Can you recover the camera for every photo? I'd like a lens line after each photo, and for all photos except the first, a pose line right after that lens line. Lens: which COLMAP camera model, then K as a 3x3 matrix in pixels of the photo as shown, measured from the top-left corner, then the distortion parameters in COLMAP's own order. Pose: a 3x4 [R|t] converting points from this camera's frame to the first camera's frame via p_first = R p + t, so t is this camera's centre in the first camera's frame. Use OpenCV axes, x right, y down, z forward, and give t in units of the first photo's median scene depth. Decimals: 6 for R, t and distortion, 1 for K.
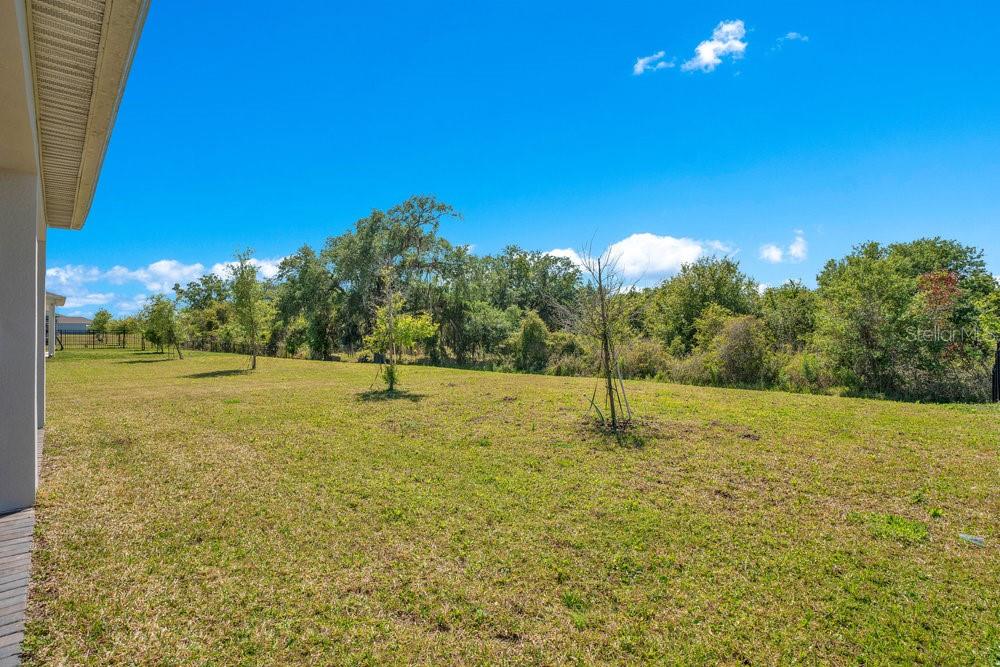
lens RADIAL K [[456.6, 0, 499.7], [0, 456.6, 327.9], [0, 0, 1]] dist [-0.032122, 0.000230]
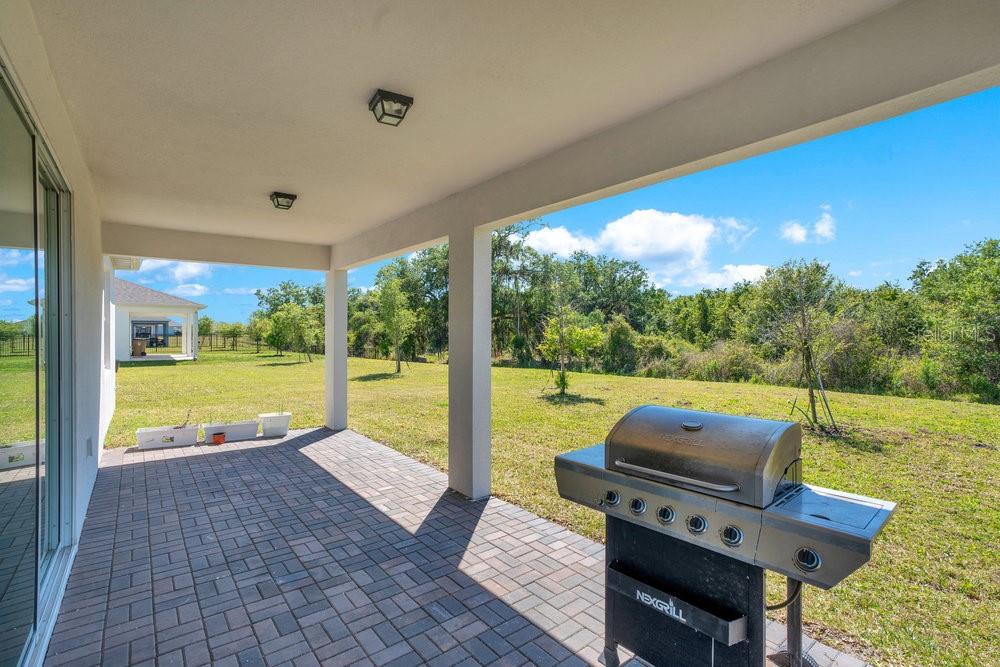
lens RADIAL K [[443.2, 0, 500.0], [0, 443.2, 333.5], [0, 0, 1]] dist [0.009298, 0.000436]
pose [[0.996515, -0.002316, -0.083376, -0.116737], [0.003389, 0.999913, 0.012732, -0.009588], [0.083339, -0.012970, 0.996437, -0.034199]]
